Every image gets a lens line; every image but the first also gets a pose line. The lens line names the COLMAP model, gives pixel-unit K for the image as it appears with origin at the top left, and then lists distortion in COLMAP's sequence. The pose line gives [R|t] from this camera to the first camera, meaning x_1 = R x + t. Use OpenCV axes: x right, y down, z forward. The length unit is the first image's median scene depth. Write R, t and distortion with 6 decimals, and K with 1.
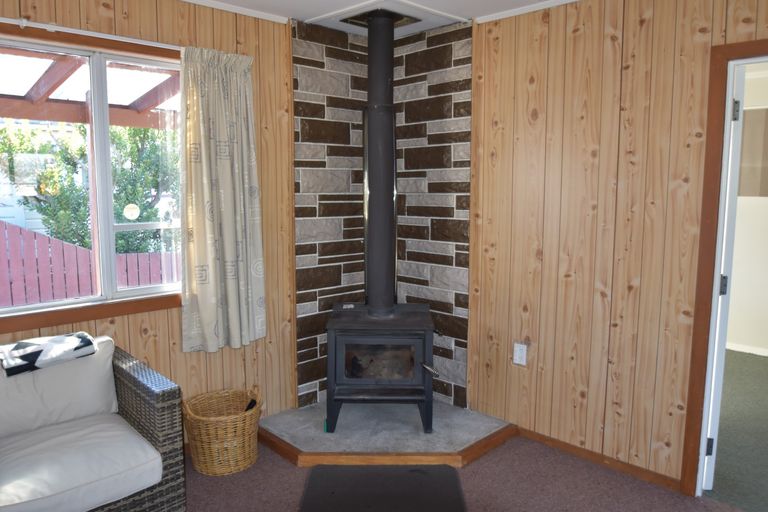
lens RADIAL K [[561.7, 0, 384.2], [0, 561.7, 252.0], [0, 0, 1]] dist [-0.041688, 0.003171]
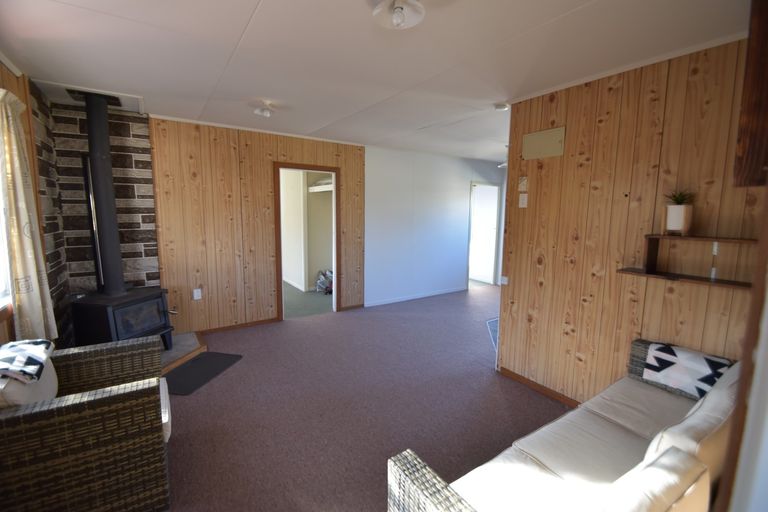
lens RADIAL K [[337.7, 0, 382.9], [0, 337.7, 255.7], [0, 0, 1]] dist [0.001789, -0.000536]
pose [[0.187405, -0.129183, 0.973751, -0.795915], [0.105057, 0.988264, 0.110890, -0.017991], [-0.976649, 0.081518, 0.198777, 0.102229]]
